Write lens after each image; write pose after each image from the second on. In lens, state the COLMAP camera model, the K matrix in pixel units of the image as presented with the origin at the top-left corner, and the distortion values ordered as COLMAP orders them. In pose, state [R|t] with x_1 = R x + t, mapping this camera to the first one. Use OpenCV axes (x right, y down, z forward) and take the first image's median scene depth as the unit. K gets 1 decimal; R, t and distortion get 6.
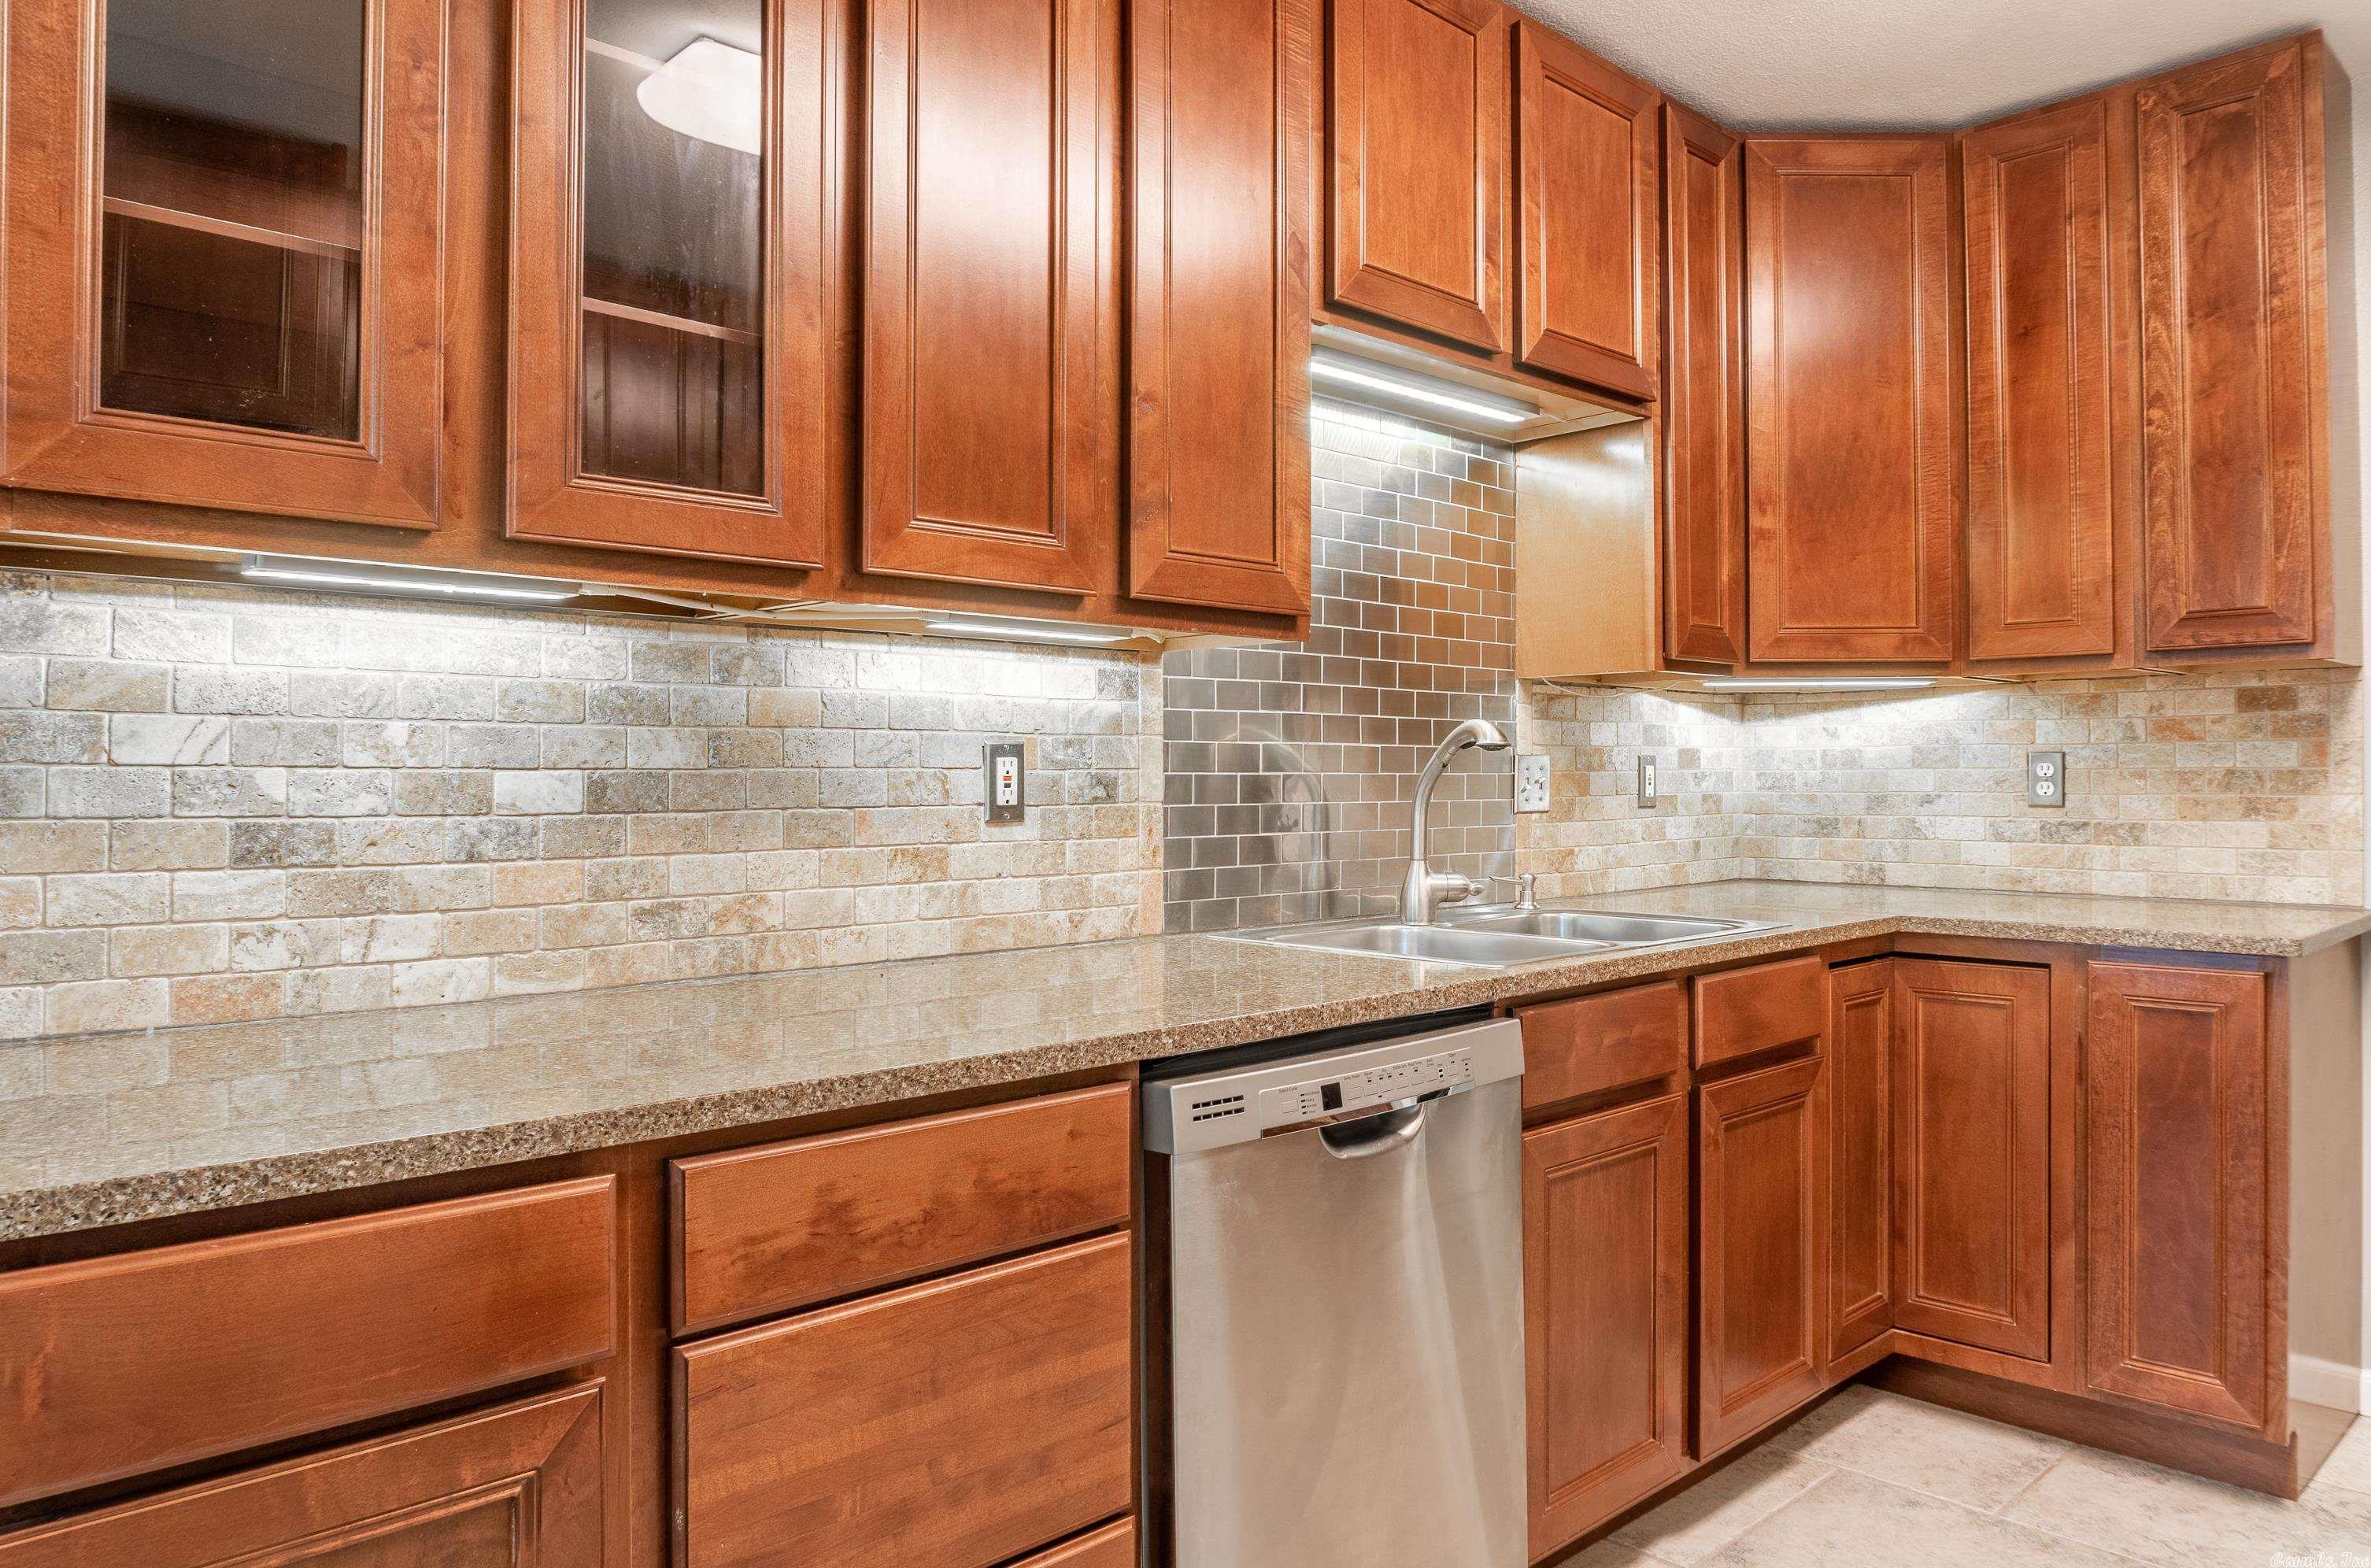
lens RADIAL K [[1580.2, 0, 1198.8], [0, 1580.2, 779.2], [0, 0, 1]] dist [-0.027170, -0.002249]
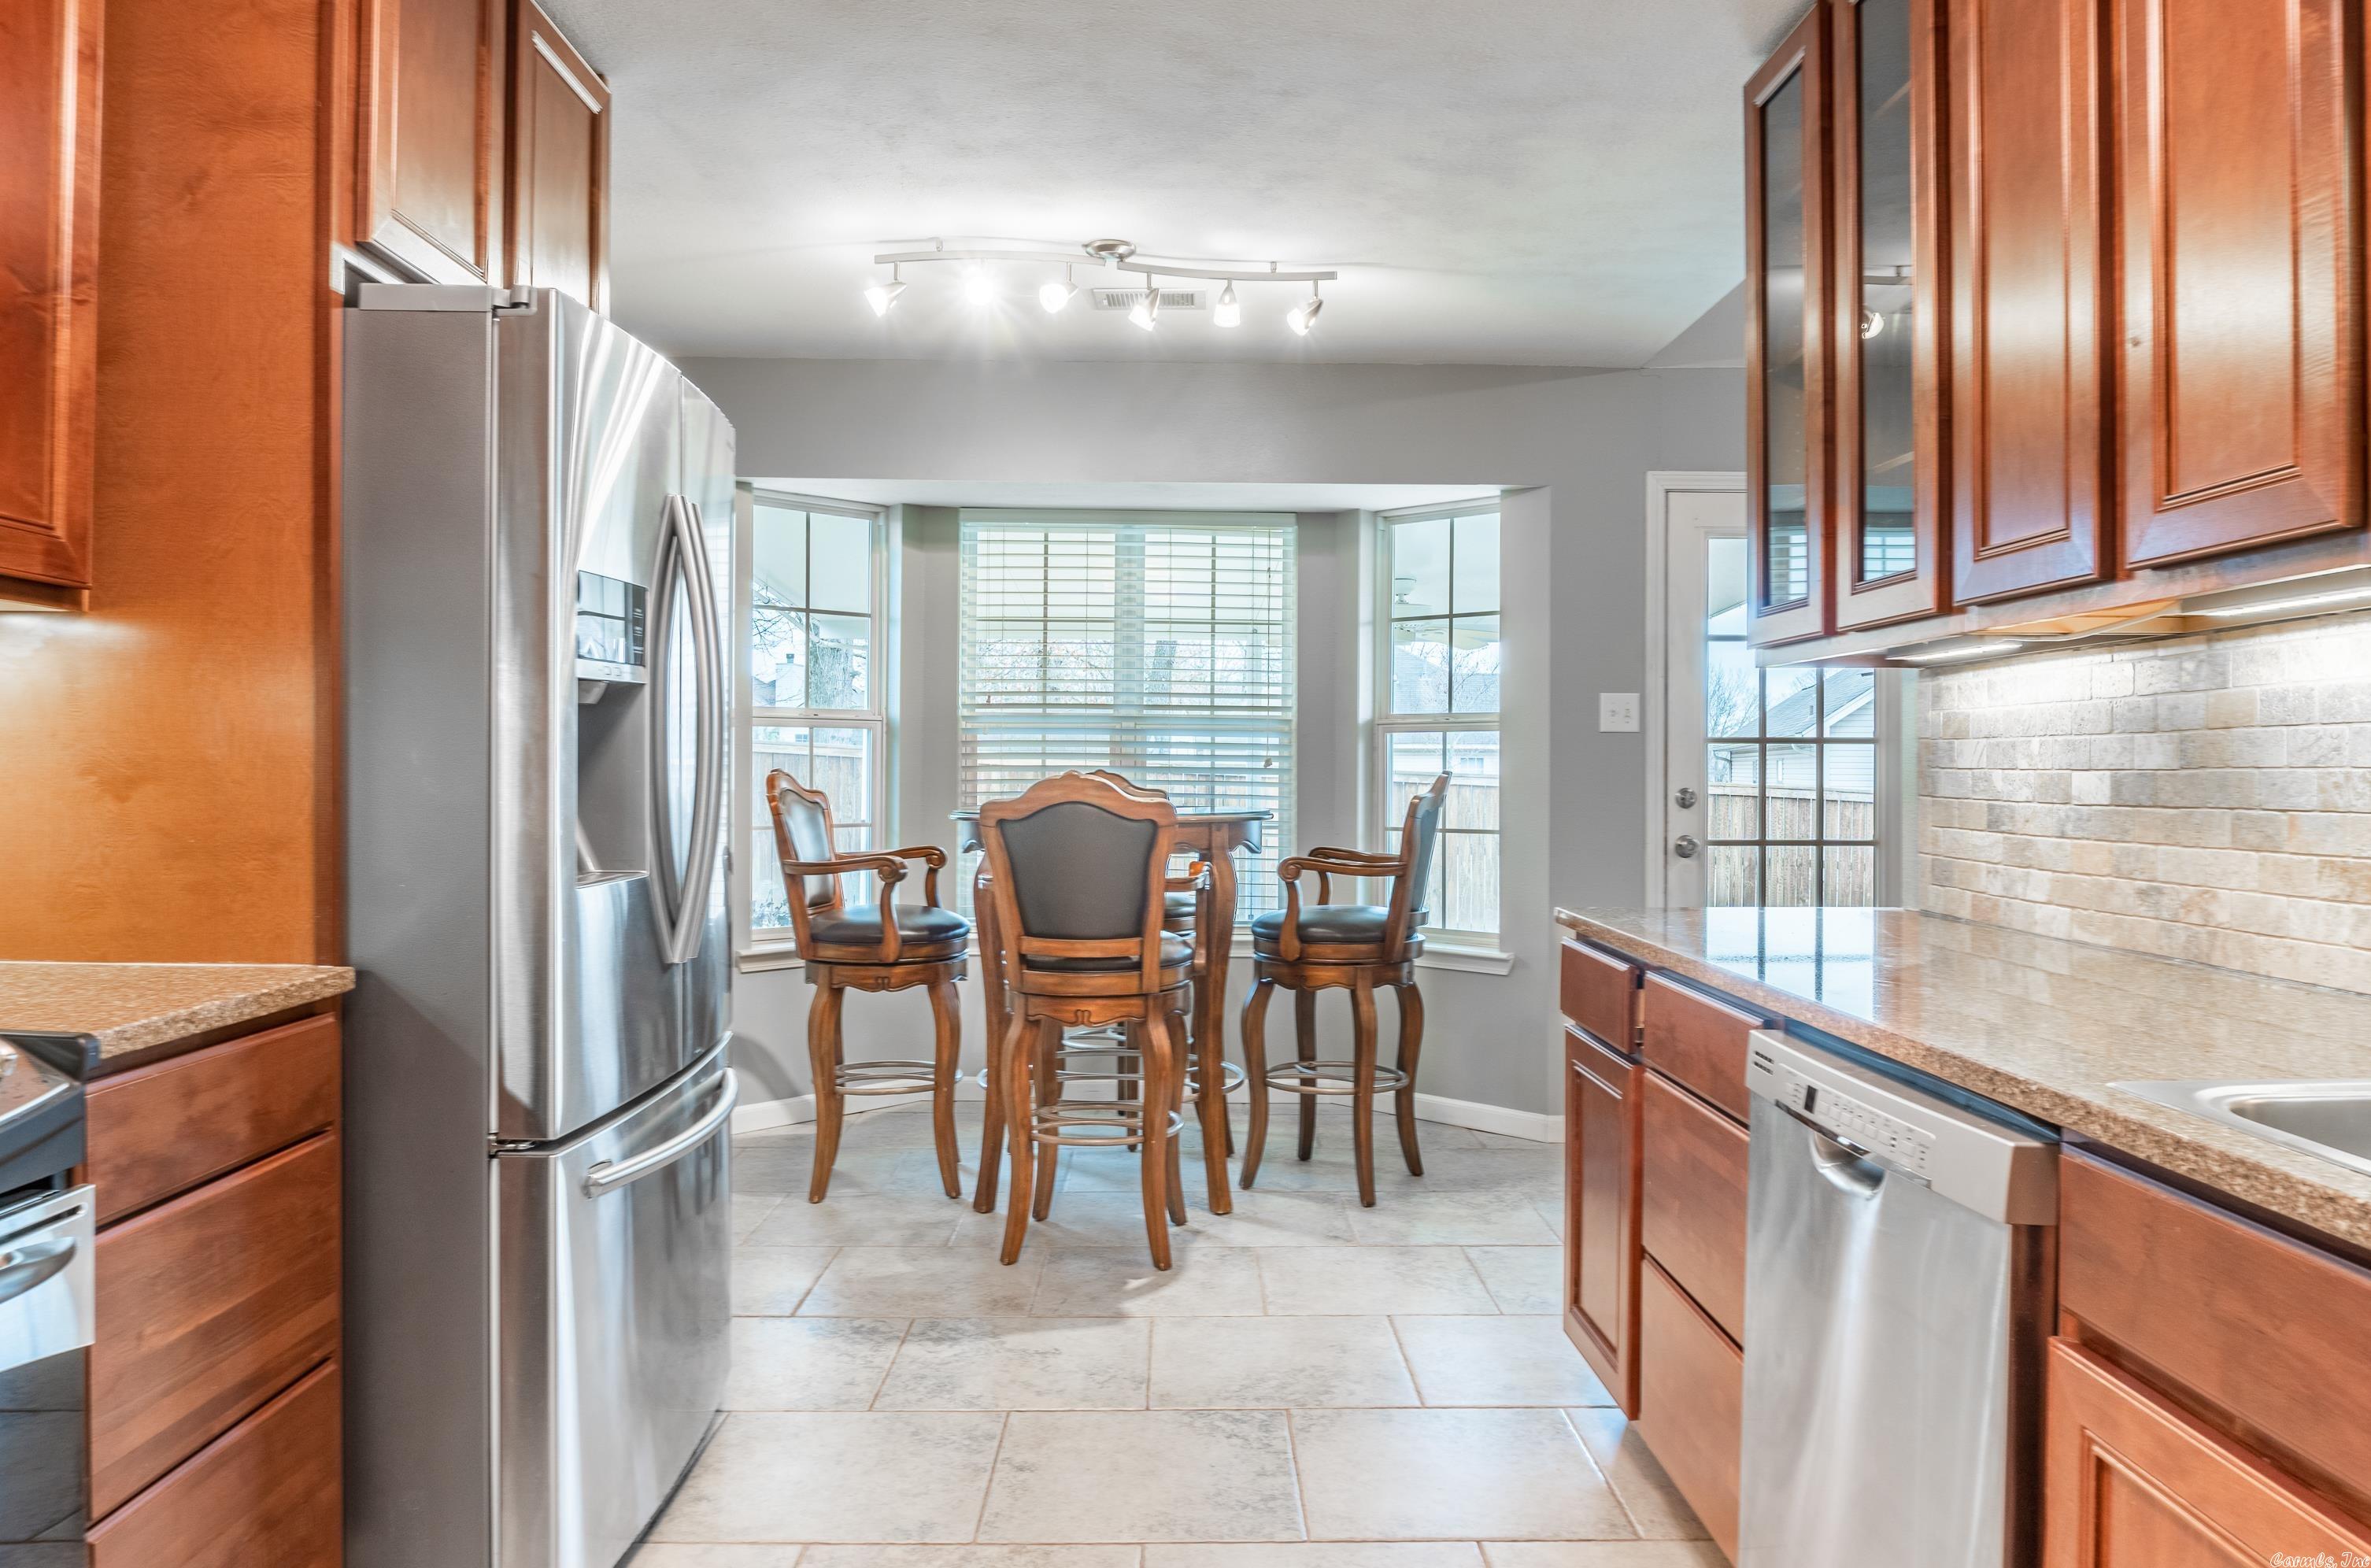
lens RADIAL K [[1580.2, 0, 1209.6], [0, 1580.2, 779.7], [0, 0, 1]] dist [-0.027170, -0.002249]
pose [[-0.676989, 0.003658, -0.735984, 0.904450], [-0.001931, 0.999975, 0.006746, -0.005455], [0.735991, 0.005989, -0.676965, 1.178345]]
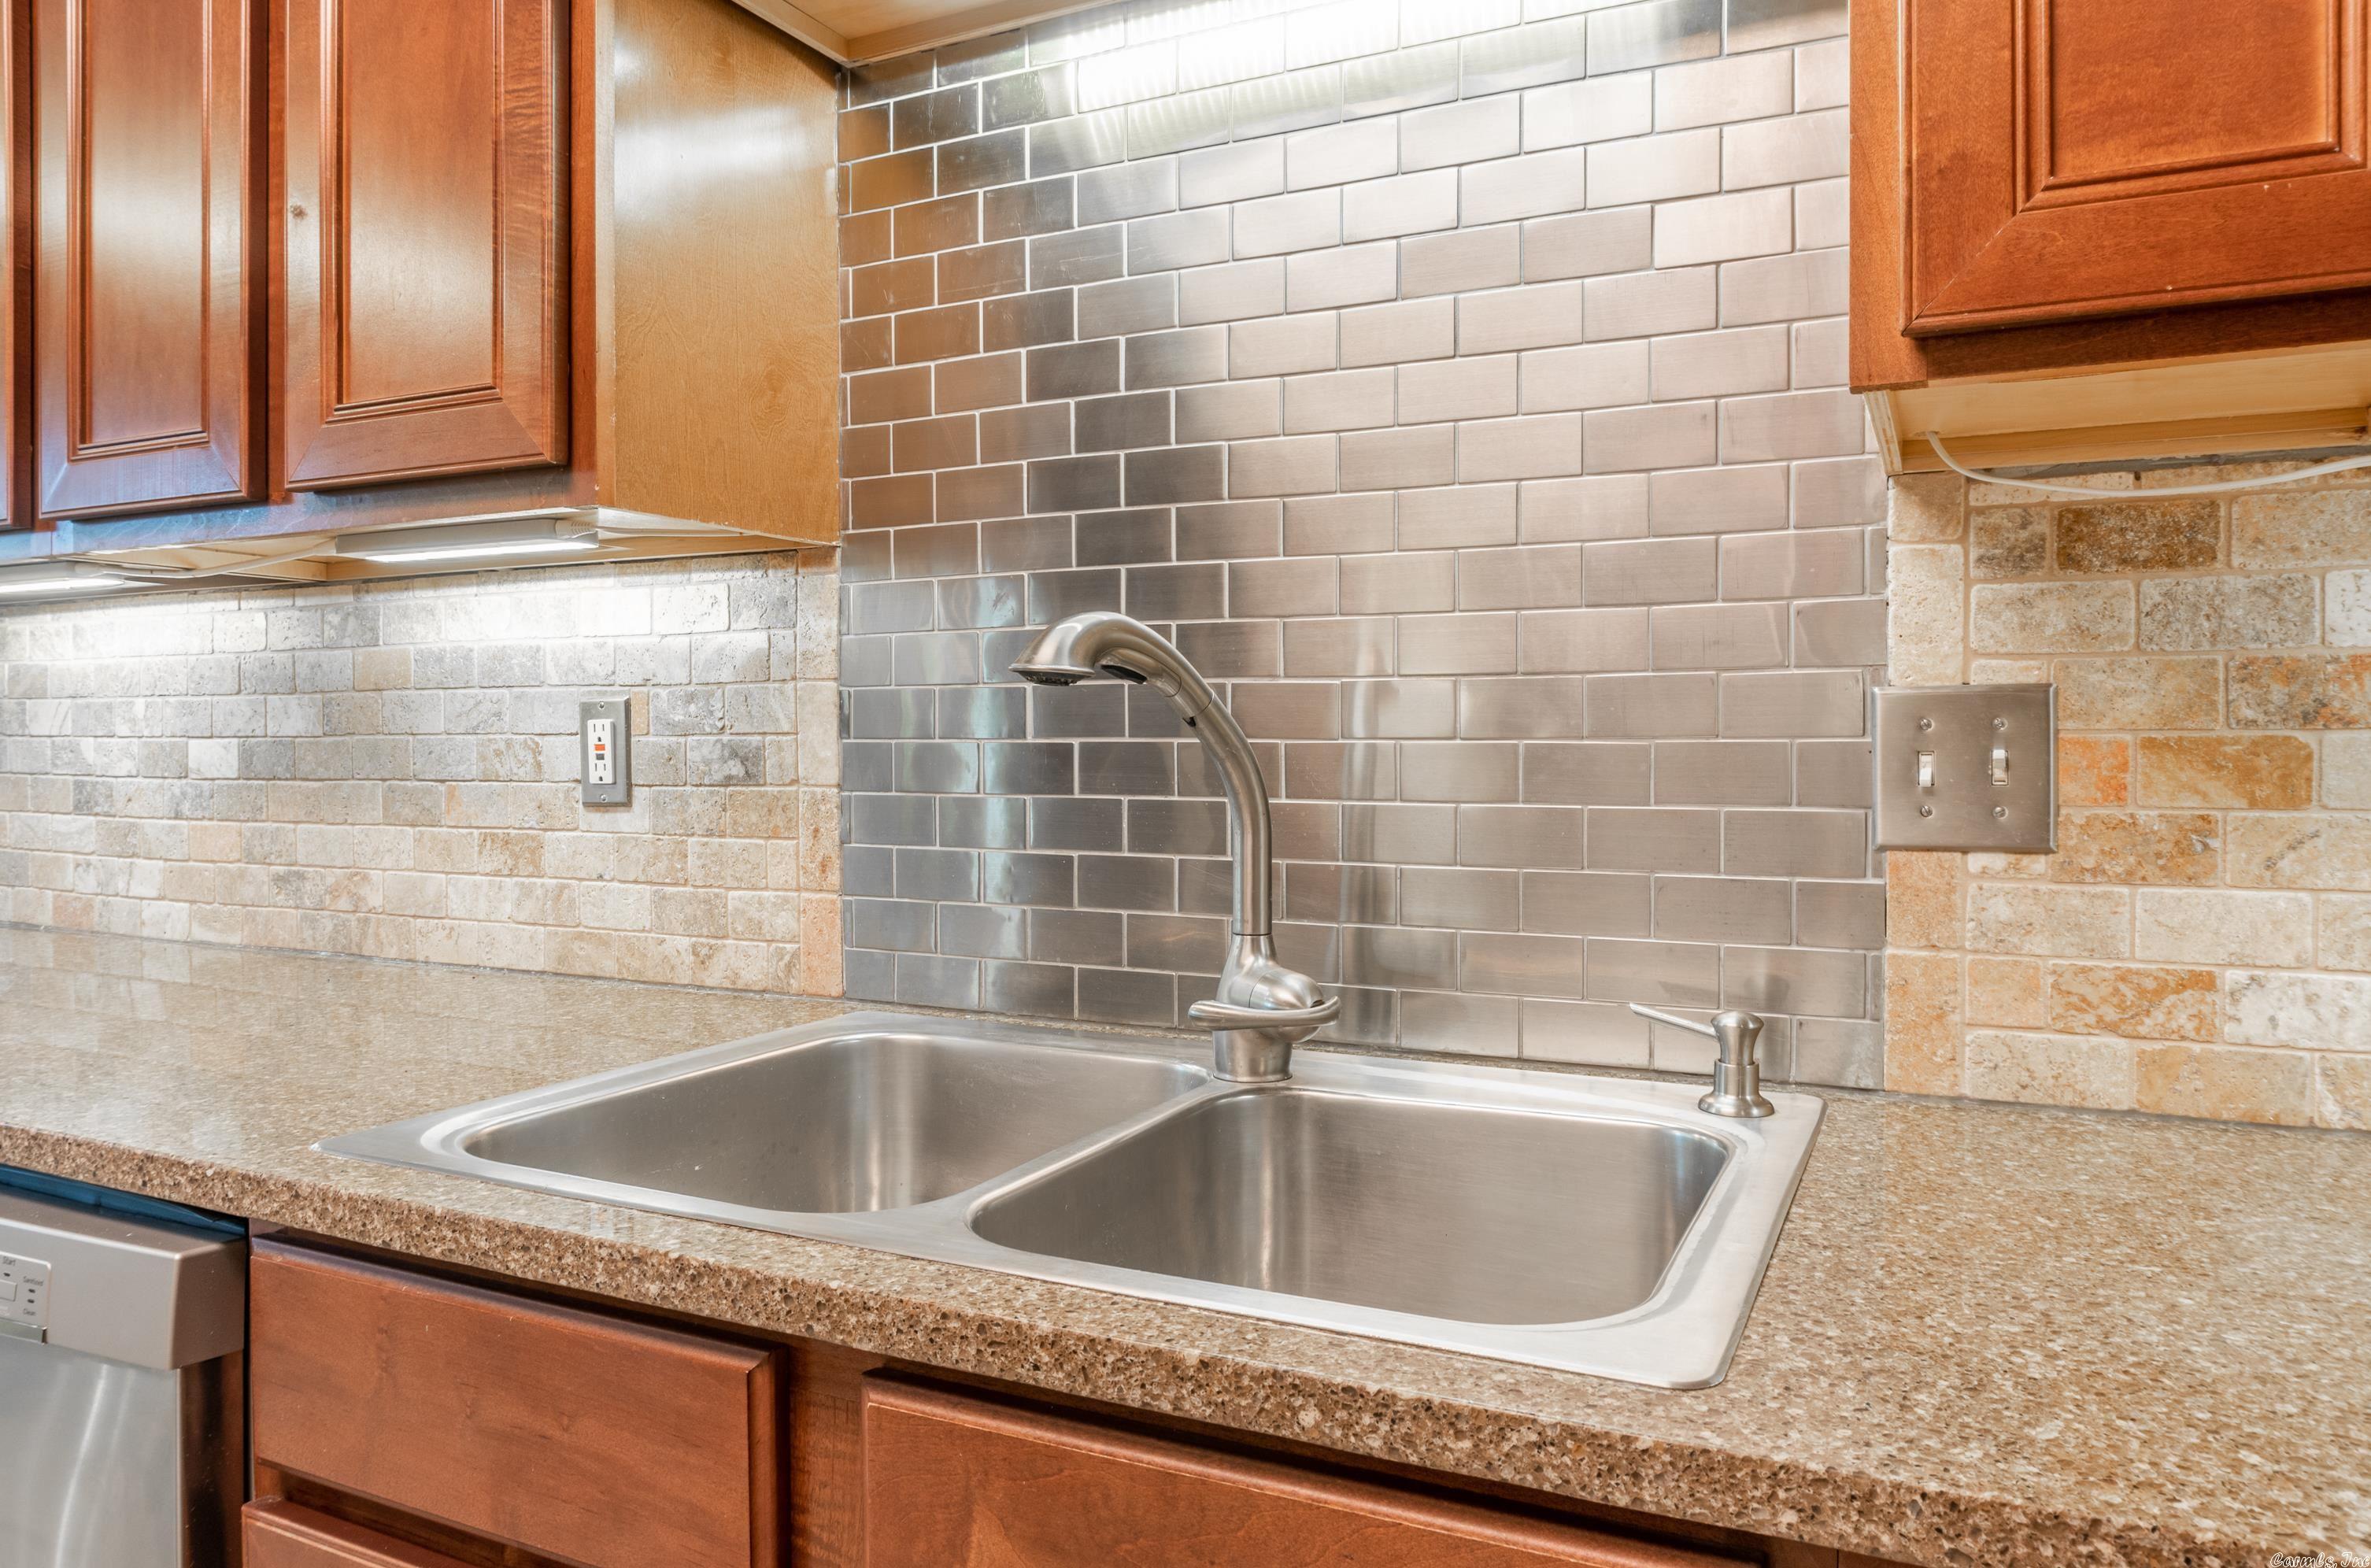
lens RADIAL K [[1580.2, 0, 1195.9], [0, 1580.2, 759.2], [0, 0, 1]] dist [-0.027170, -0.002249]
pose [[0.352922, 0.008460, -0.935615, 0.735717], [-0.003052, 0.999964, 0.007891, -0.001802], [0.935648, 0.000071, 0.352935, 1.102914]]
